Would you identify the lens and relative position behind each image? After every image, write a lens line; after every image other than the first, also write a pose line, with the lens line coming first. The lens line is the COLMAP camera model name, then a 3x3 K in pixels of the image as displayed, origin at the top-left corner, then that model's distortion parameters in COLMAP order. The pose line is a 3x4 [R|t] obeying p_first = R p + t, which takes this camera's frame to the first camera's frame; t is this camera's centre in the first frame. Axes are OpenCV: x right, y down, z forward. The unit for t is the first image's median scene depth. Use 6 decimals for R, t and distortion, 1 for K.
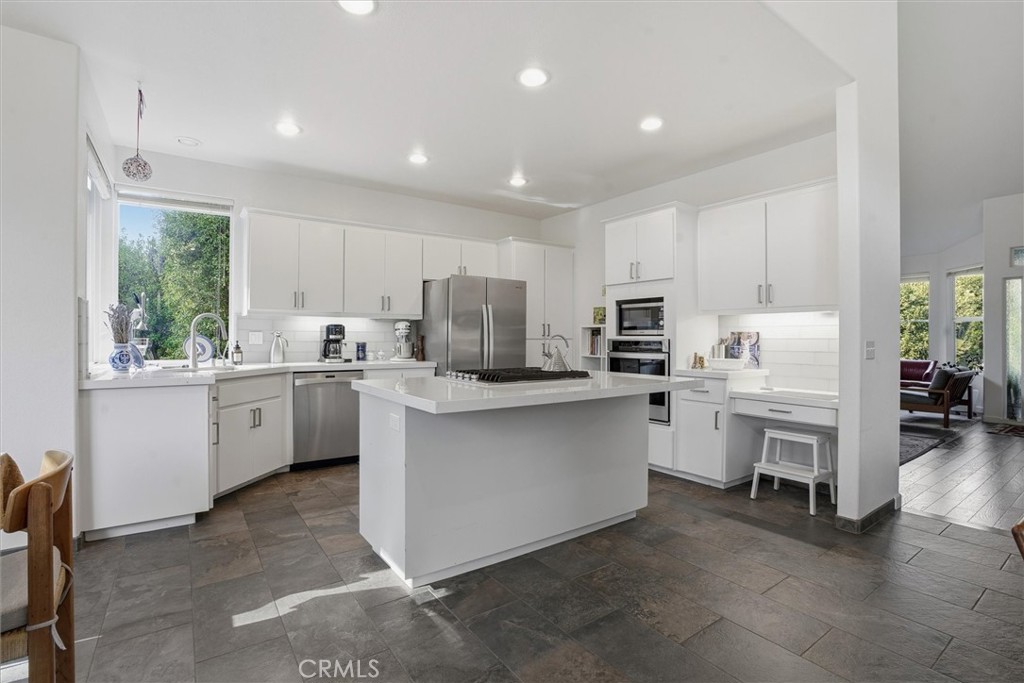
lens RADIAL K [[479.1, 0, 519.4], [0, 479.1, 339.5], [0, 0, 1]] dist [-0.034636, 0.011112]
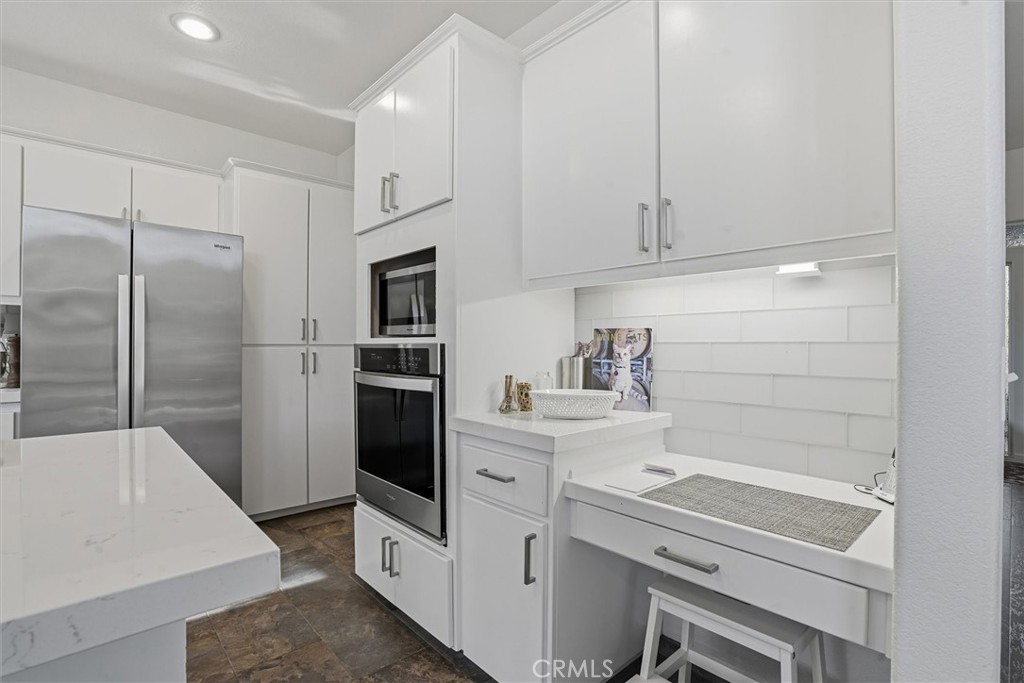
lens RADIAL K [[479.1, 0, 507.0], [0, 479.1, 349.7], [0, 0, 1]] dist [-0.034636, 0.011112]
pose [[0.995295, 0.000710, 0.096887, 0.316306], [-0.001322, 0.999980, 0.006249, 0.001497], [-0.096881, -0.006348, 0.995276, 0.550062]]
